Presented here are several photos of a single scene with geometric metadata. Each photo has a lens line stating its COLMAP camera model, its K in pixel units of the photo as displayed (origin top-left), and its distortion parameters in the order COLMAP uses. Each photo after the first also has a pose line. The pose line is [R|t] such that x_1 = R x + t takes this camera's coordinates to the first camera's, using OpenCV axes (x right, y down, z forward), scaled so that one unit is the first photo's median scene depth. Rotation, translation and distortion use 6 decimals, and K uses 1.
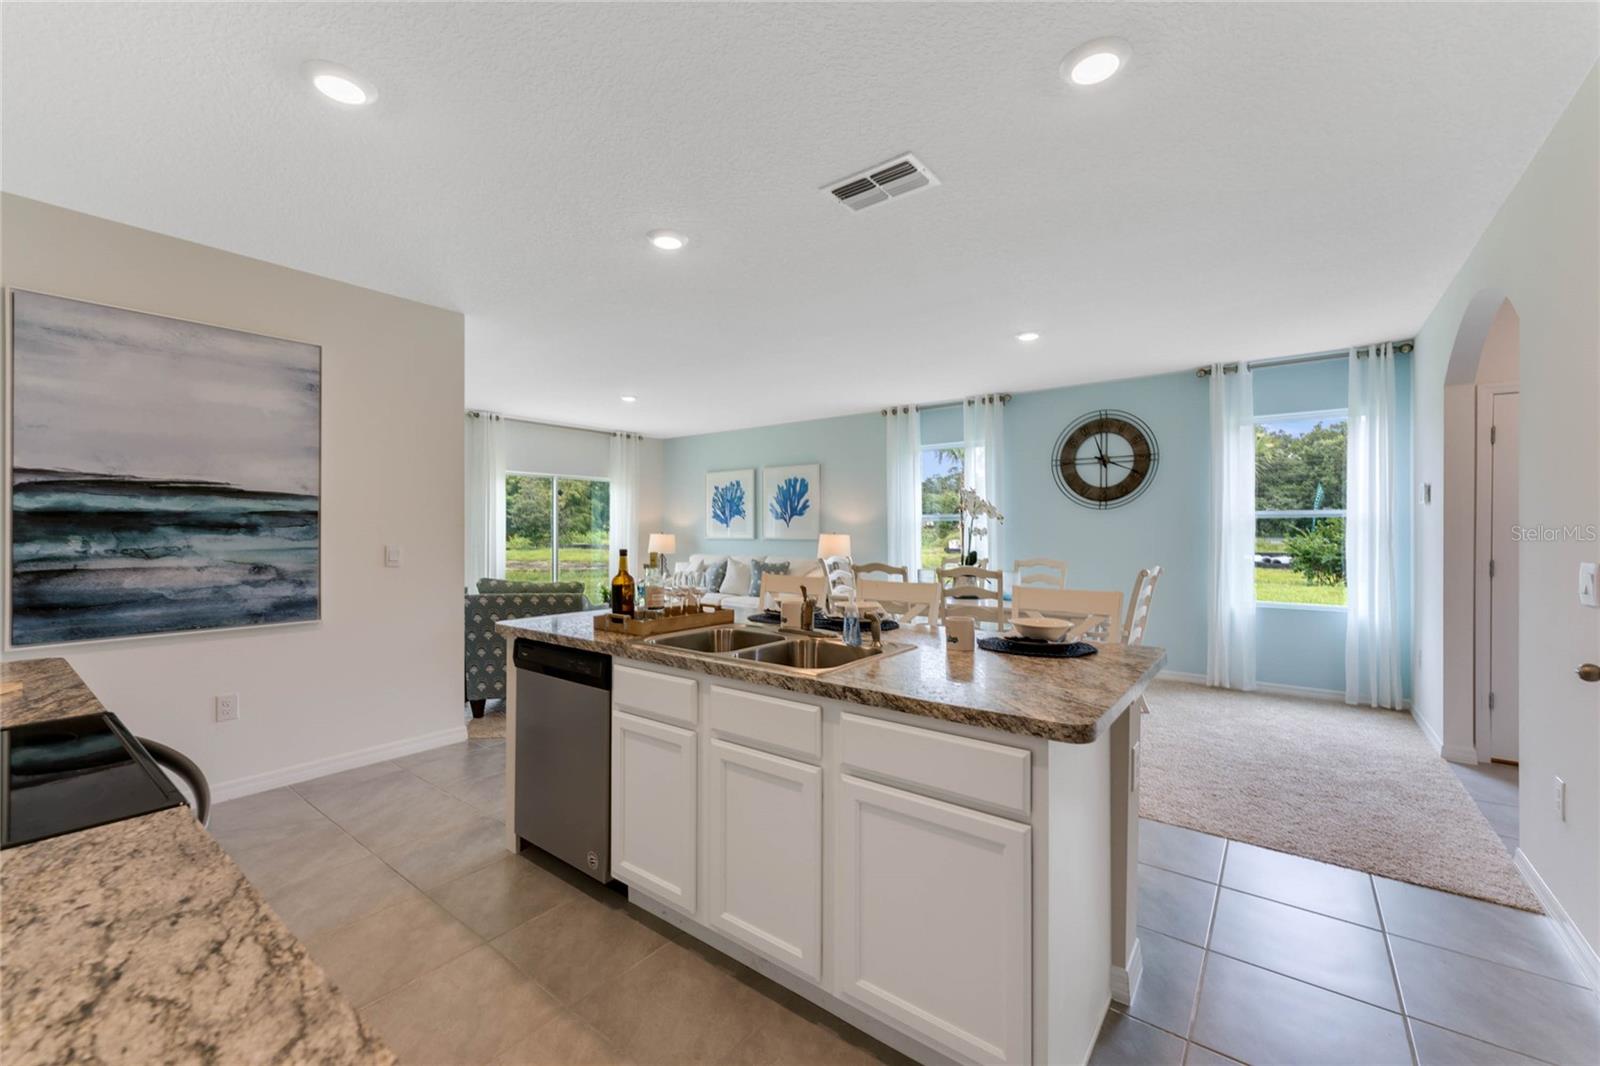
lens RADIAL K [[641.6, 0, 801.1], [0, 641.6, 528.8], [0, 0, 1]] dist [0.000119, -0.000056]
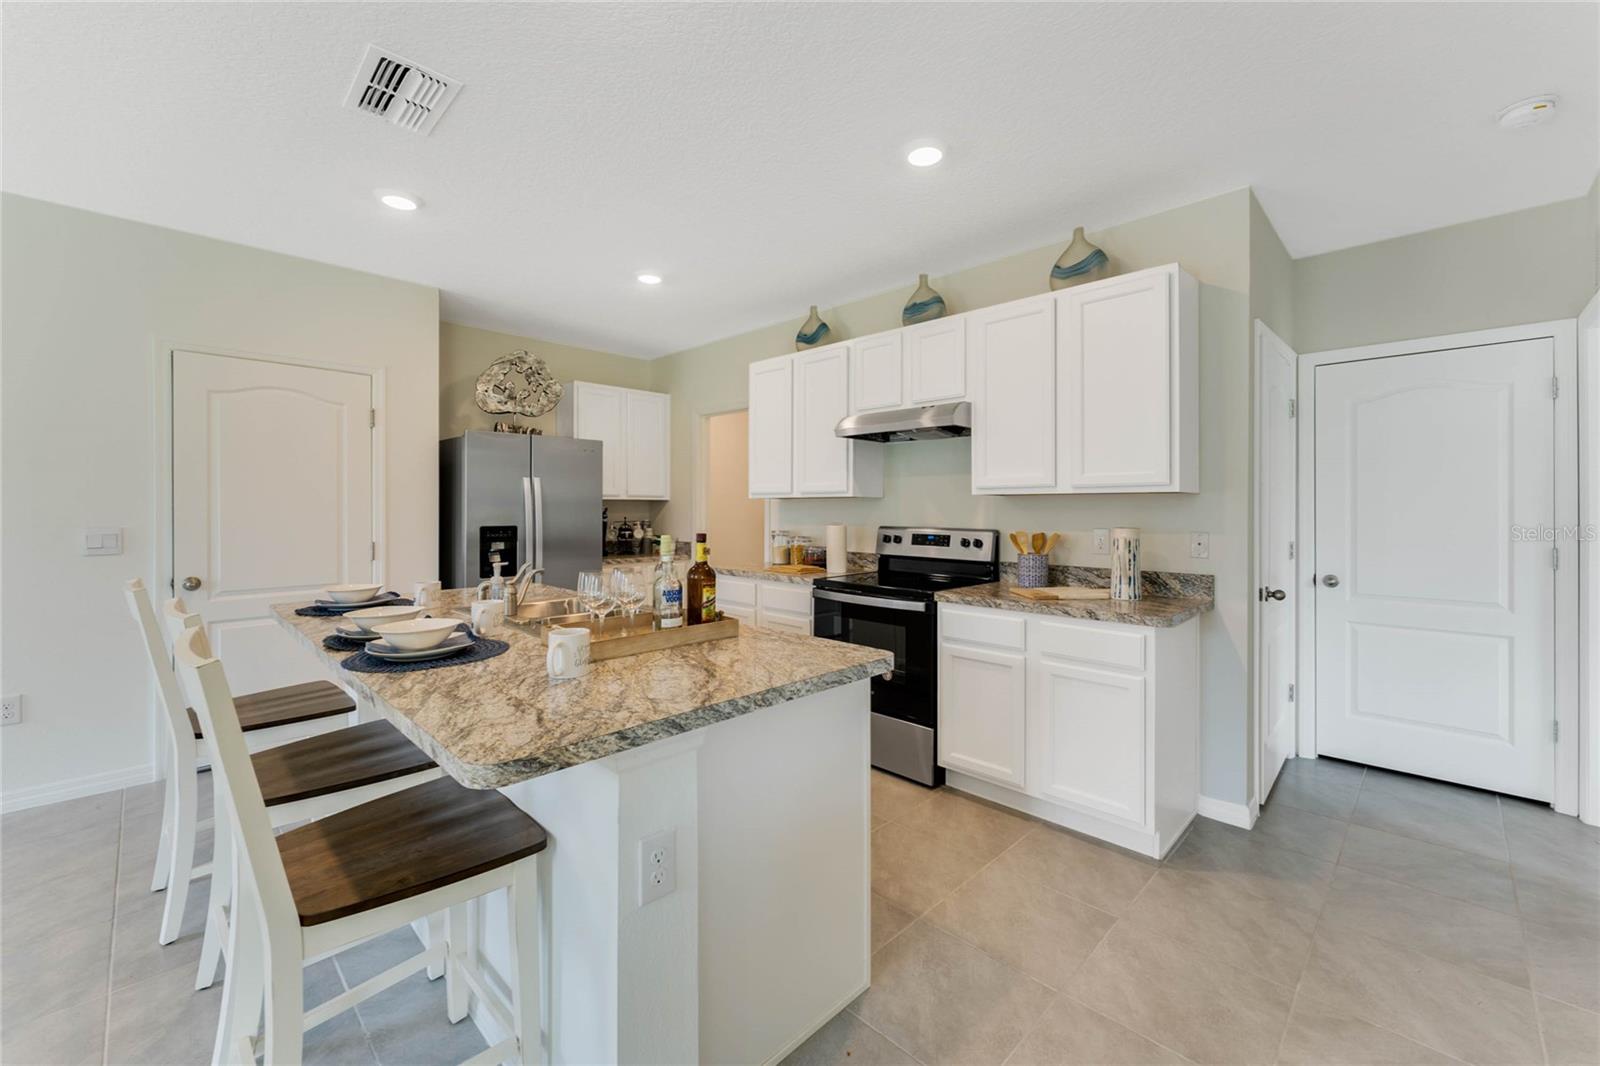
lens RADIAL K [[648.7, 0, 795.8], [0, 648.7, 514.0], [0, 0, 1]] dist [0.001401, 0.000130]
pose [[-0.990560, -0.004125, 0.137021, -0.394852], [-0.003212, 0.999971, 0.006886, 0.001956], [-0.137046, 0.006381, -0.990544, 1.401716]]
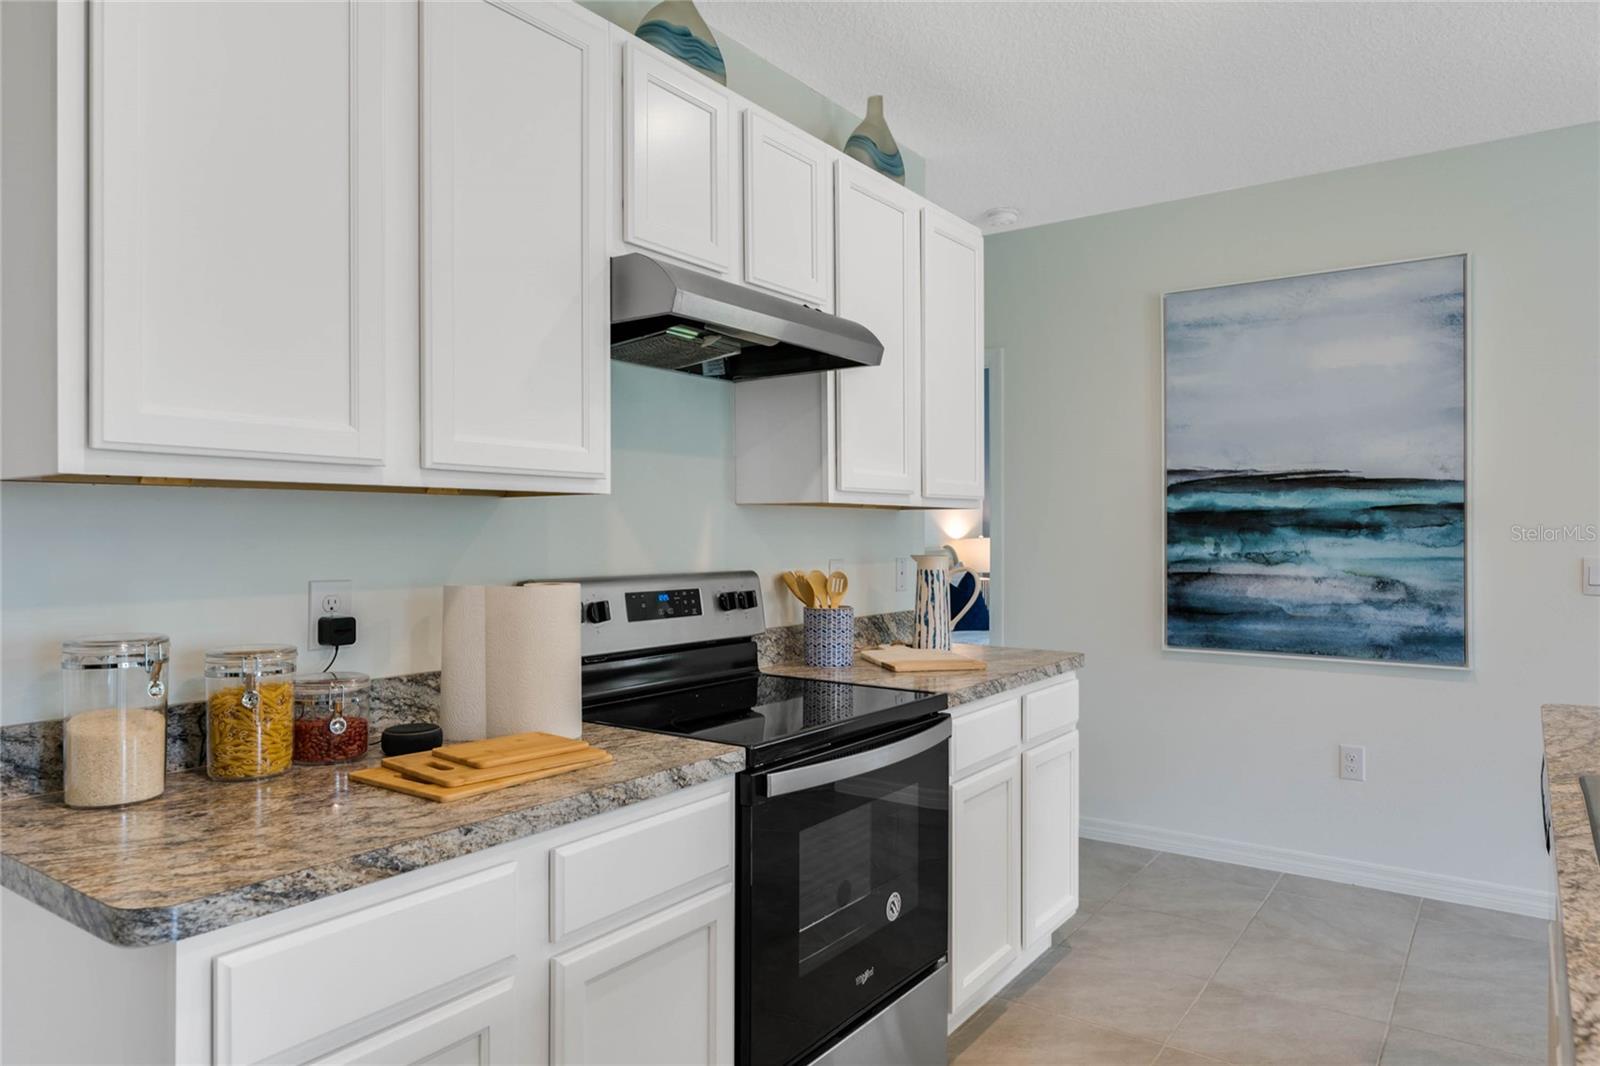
lens RADIAL K [[1028.2, 0, 801.8], [0, 1028.2, 529.3], [0, 0, 1]] dist [0.005463, 0.001345]
pose [[0.037897, -0.002021, -0.999280, 0.304863], [0.001424, 0.999997, -0.001969, 0.000995], [0.999281, -0.001349, 0.037899, 0.292647]]
